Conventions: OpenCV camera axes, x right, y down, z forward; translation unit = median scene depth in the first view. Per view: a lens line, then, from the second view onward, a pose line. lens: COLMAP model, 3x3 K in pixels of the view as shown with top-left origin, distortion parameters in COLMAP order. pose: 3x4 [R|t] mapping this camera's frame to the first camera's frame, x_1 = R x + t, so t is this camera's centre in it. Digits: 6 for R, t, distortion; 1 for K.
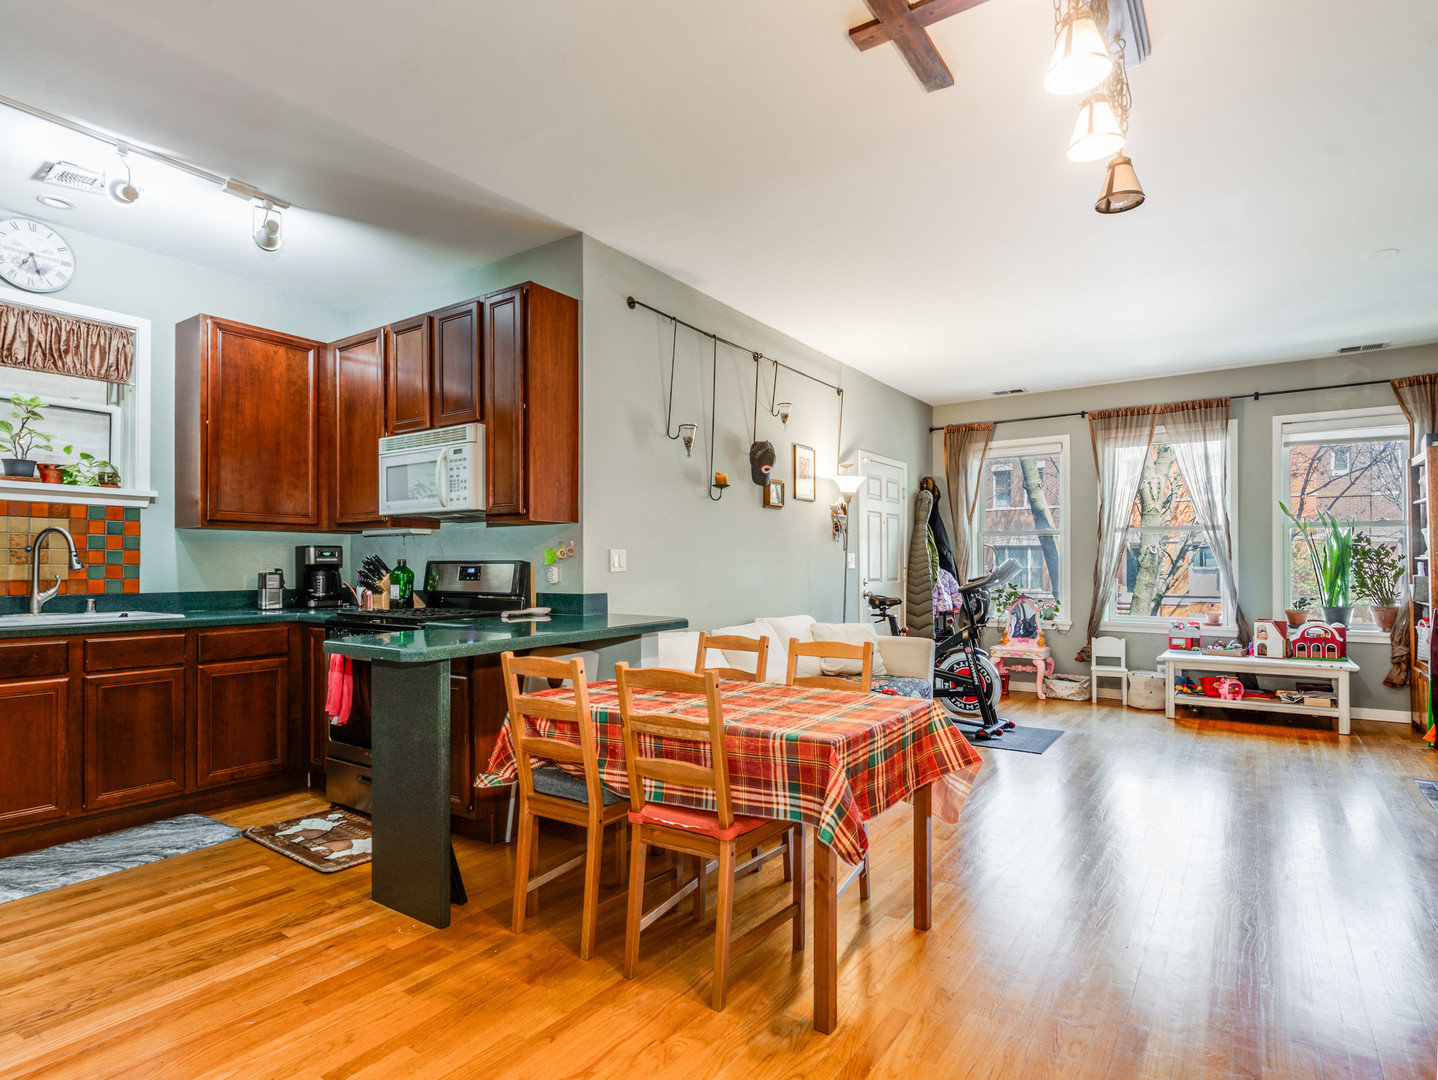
lens RADIAL K [[776.9, 0, 719.8], [0, 776.9, 559.4], [0, 0, 1]] dist [0.001237, -0.000416]
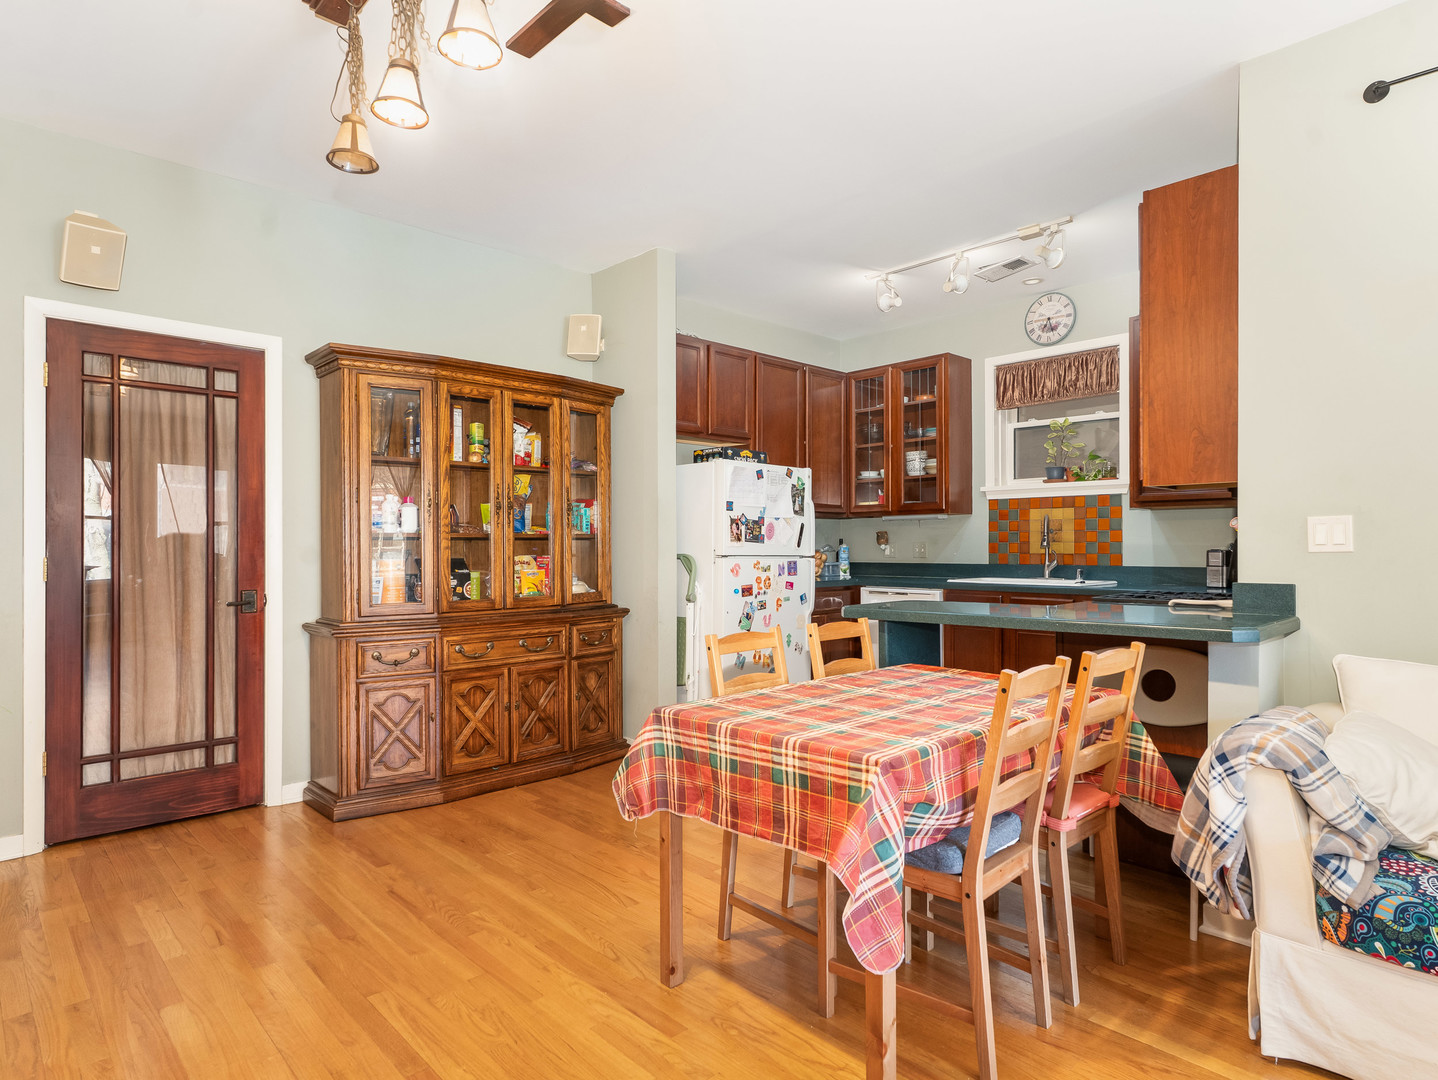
lens RADIAL K [[814.2, 0, 701.8], [0, 814.2, 542.3], [0, 0, 1]] dist [0.000635, 0.000646]
pose [[-0.222327, -0.001792, -0.974971, 0.573925], [0.010176, 0.999940, -0.004159, 0.005253], [0.974919, -0.010846, -0.222295, 0.614922]]
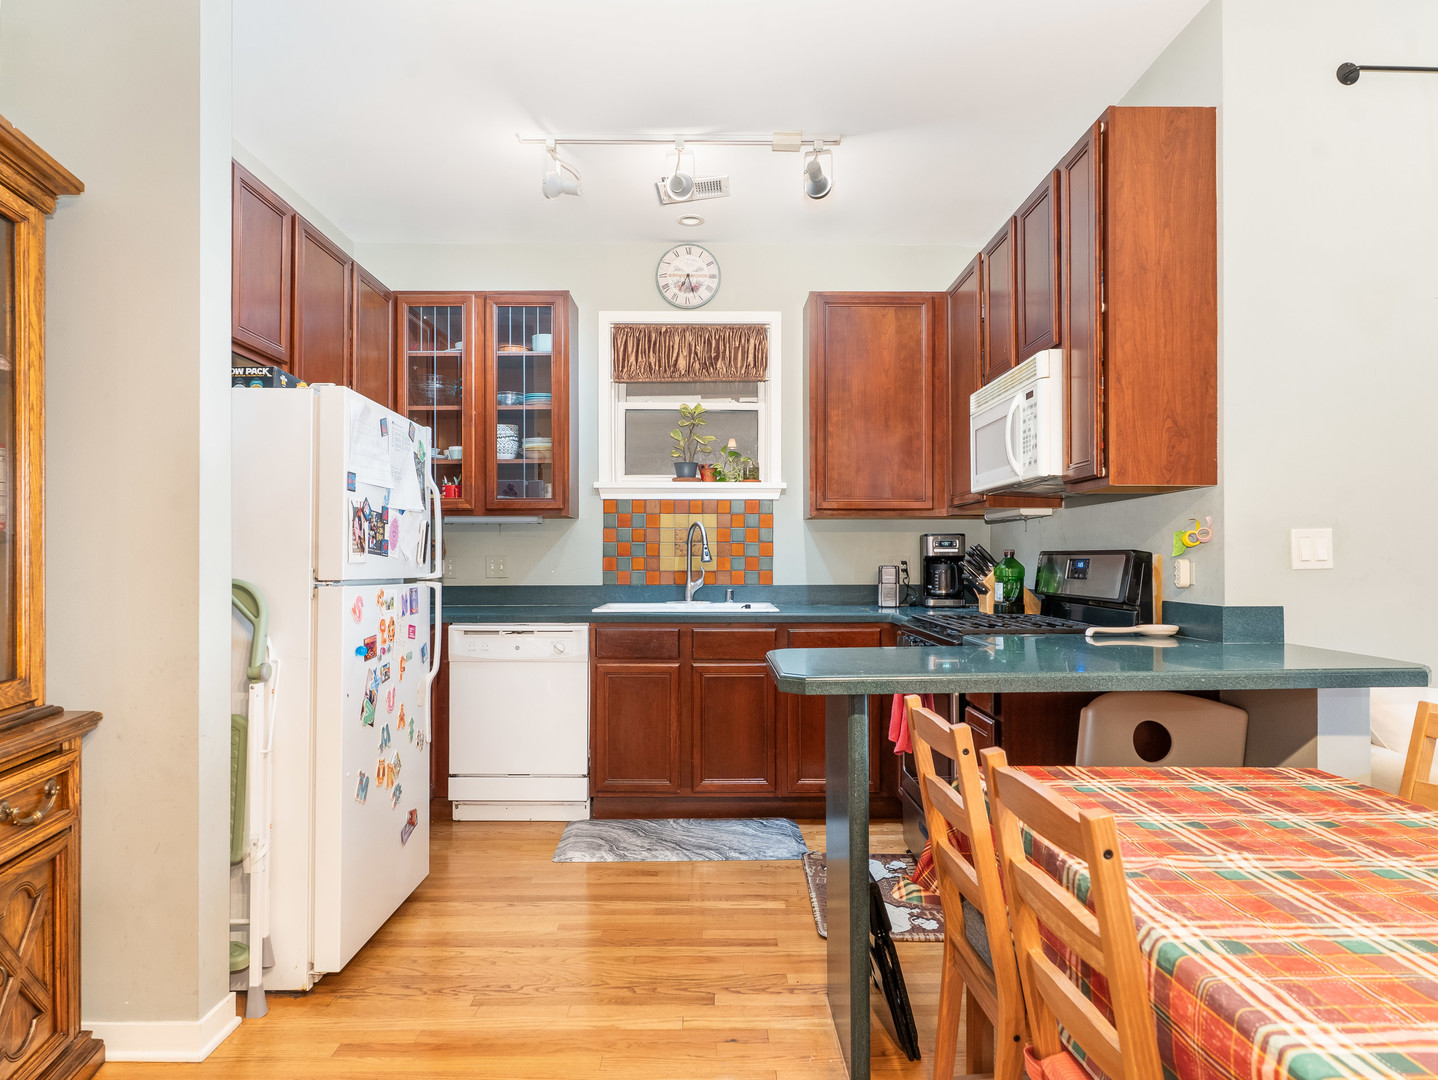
lens RADIAL K [[865.3, 0, 714.6], [0, 865.3, 552.6], [0, 0, 1]] dist [-0.000796, -0.000074]
pose [[0.573947, -0.004268, -0.818882, 0.121058], [0.006286, 0.999980, -0.000806, 0.001809], [0.818869, -0.004685, 0.573962, 0.278749]]
